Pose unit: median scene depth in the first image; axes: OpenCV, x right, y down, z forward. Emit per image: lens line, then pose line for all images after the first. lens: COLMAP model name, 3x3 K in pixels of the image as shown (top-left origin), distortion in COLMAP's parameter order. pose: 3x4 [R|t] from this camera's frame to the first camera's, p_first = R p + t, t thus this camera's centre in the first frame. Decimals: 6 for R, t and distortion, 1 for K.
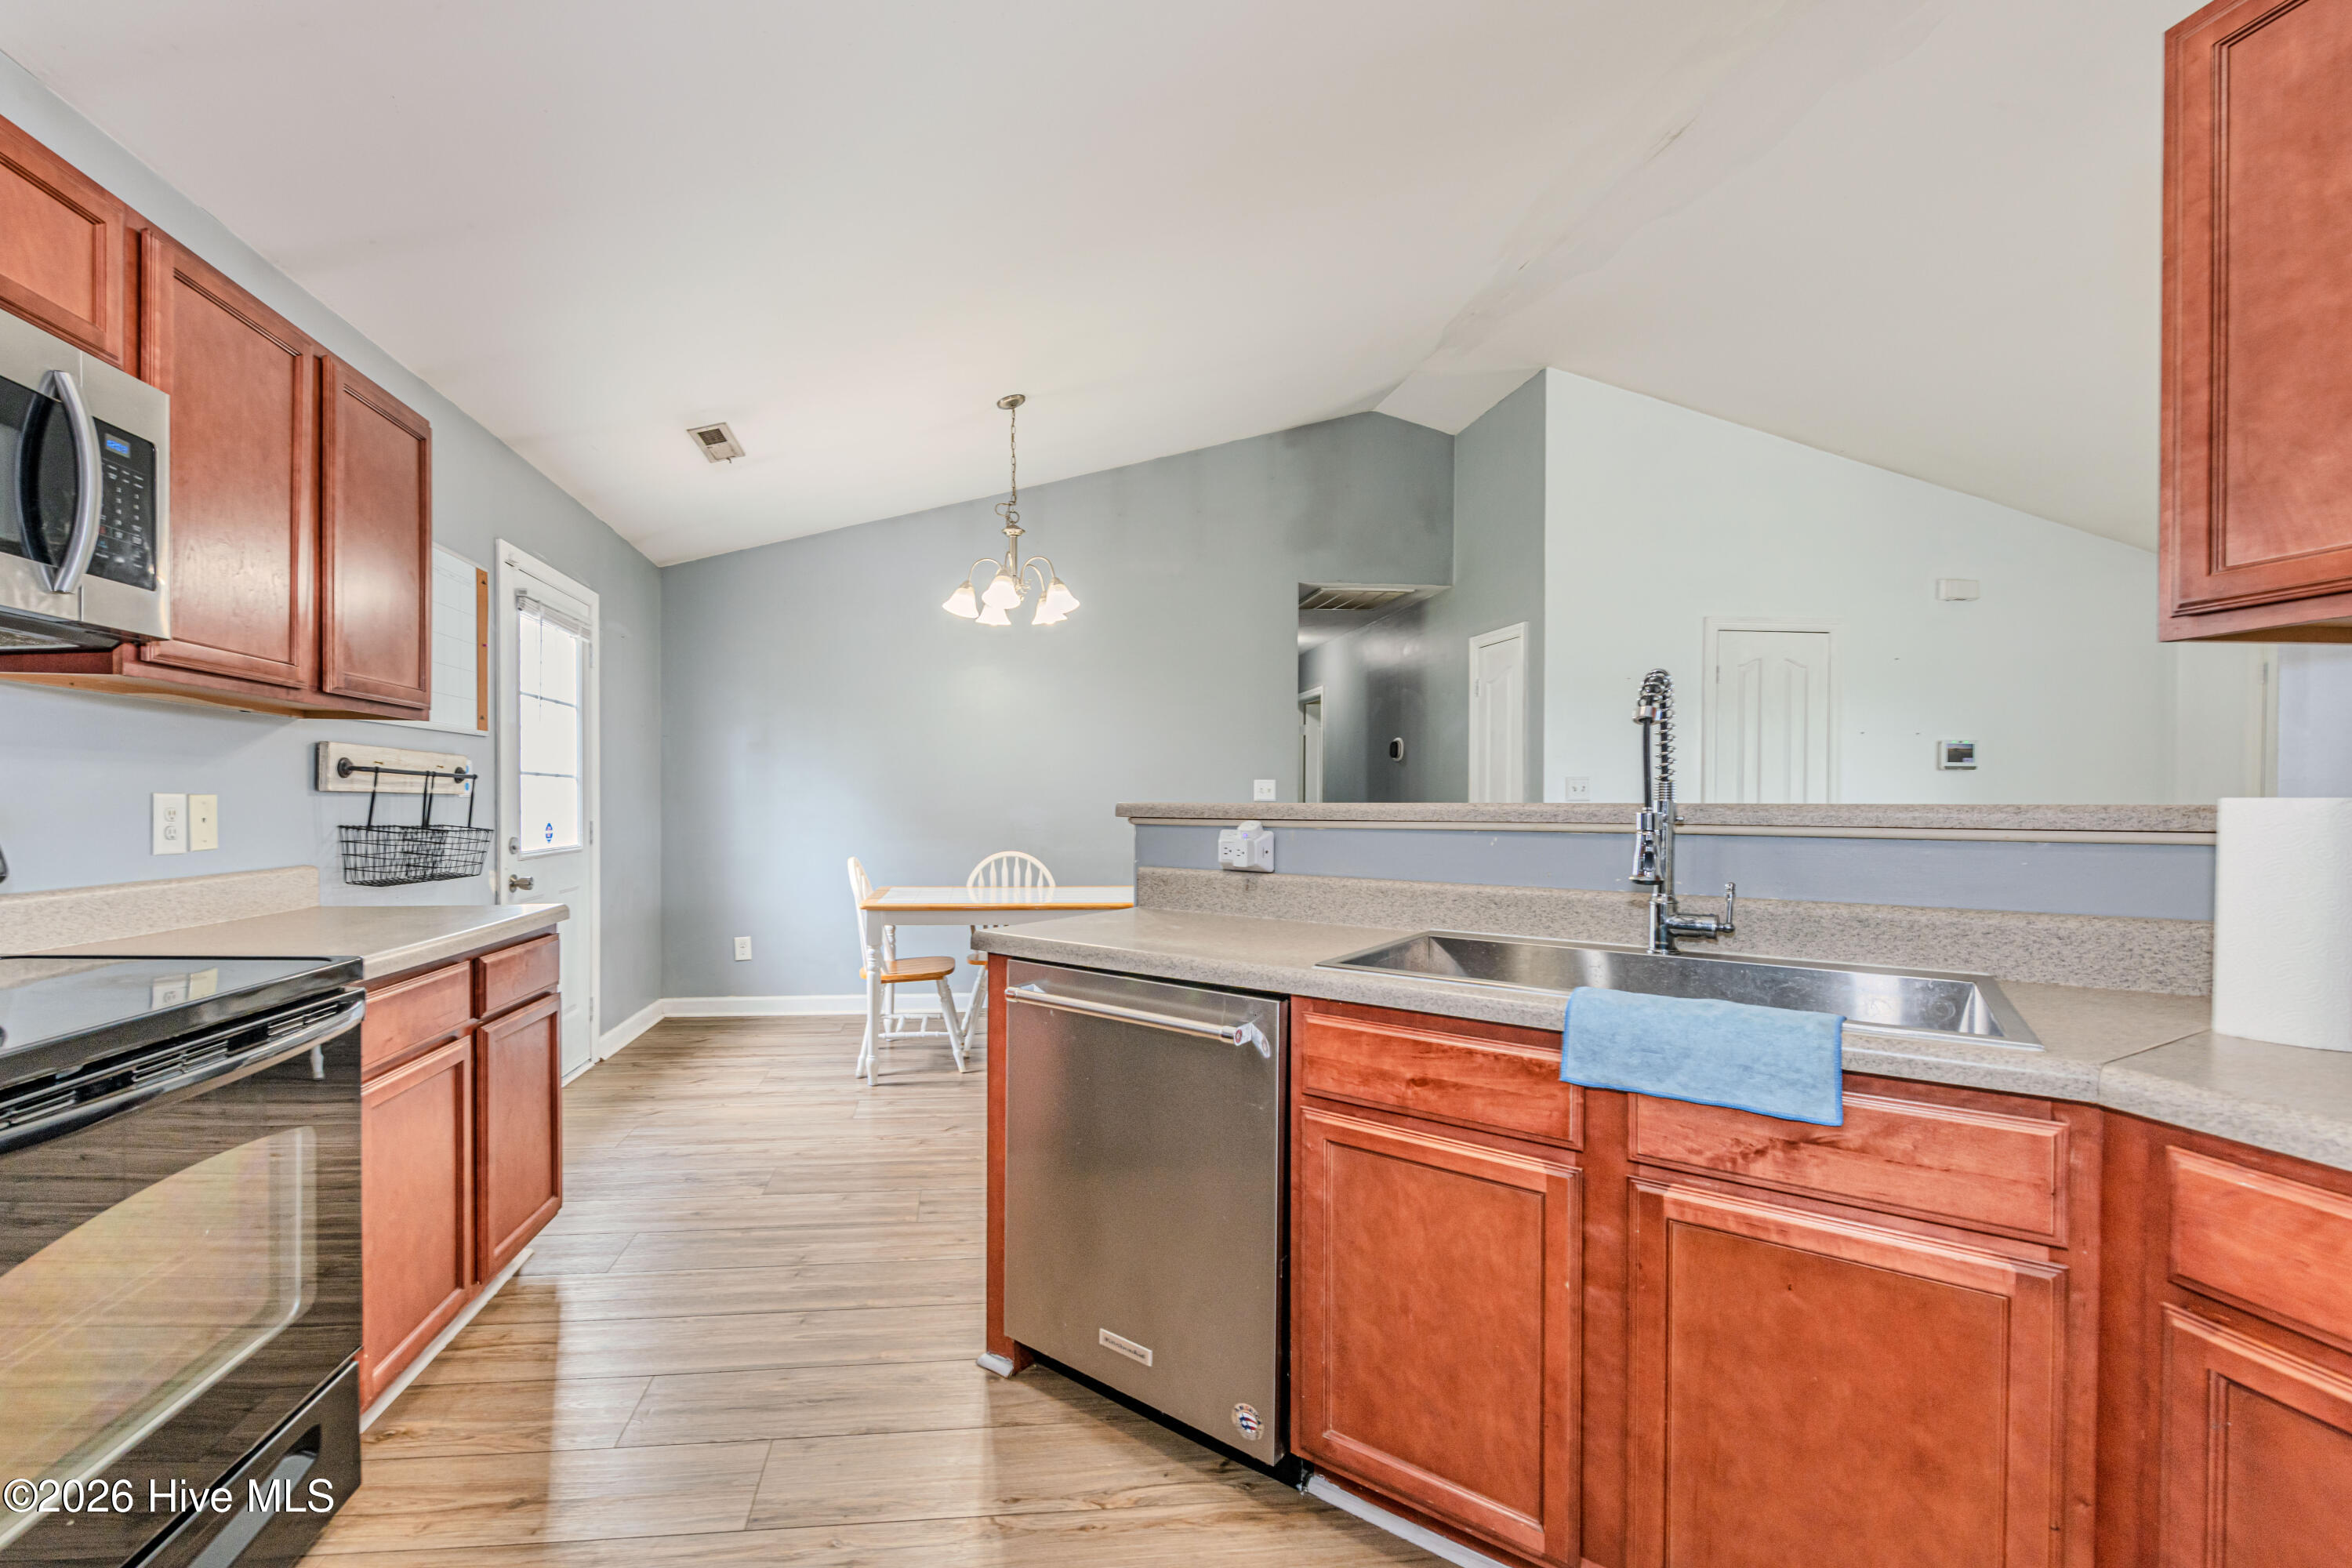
lens RADIAL K [[947.0, 0, 1087.5], [0, 947.0, 805.7], [0, 0, 1]] dist [0.011856, -0.004983]
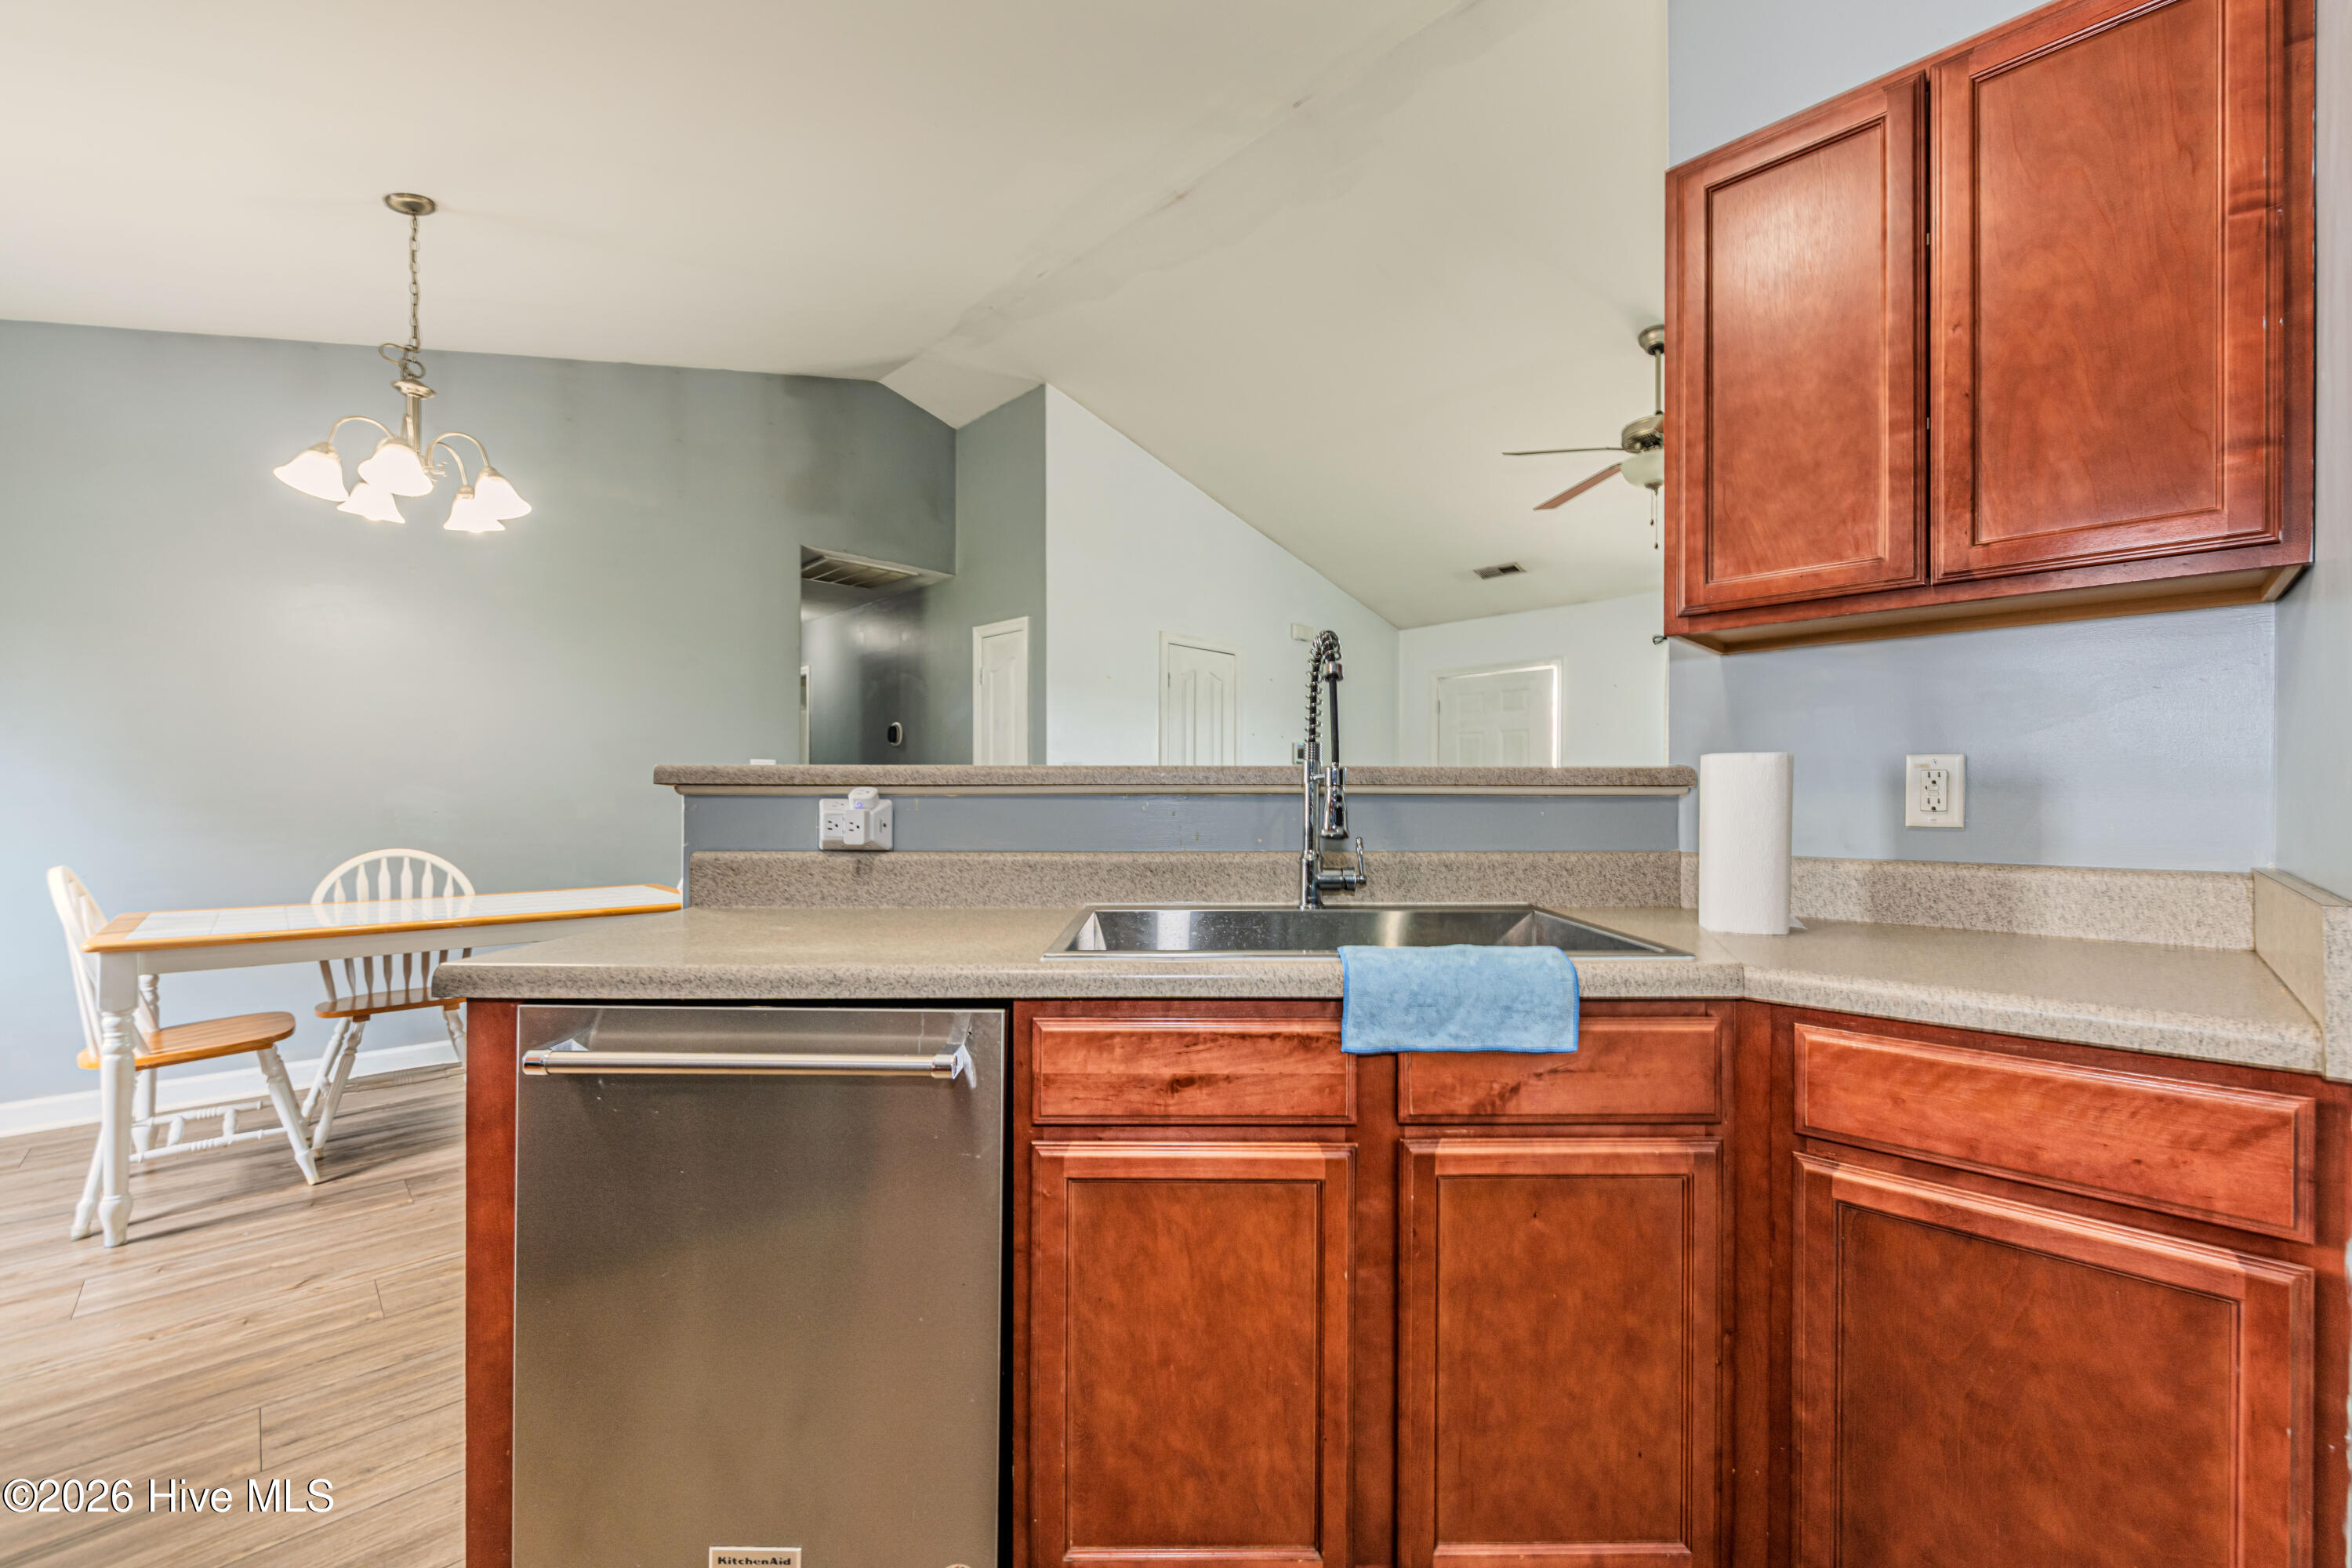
lens RADIAL K [[917.5, 0, 1188.7], [0, 917.5, 790.6], [0, 0, 1]] dist [0.009790, -0.006206]
pose [[0.787500, 0.001495, 0.616312, -0.139859], [0.002905, 0.999977, -0.006138, 0.038506], [-0.616307, 0.006625, 0.787478, 0.347600]]
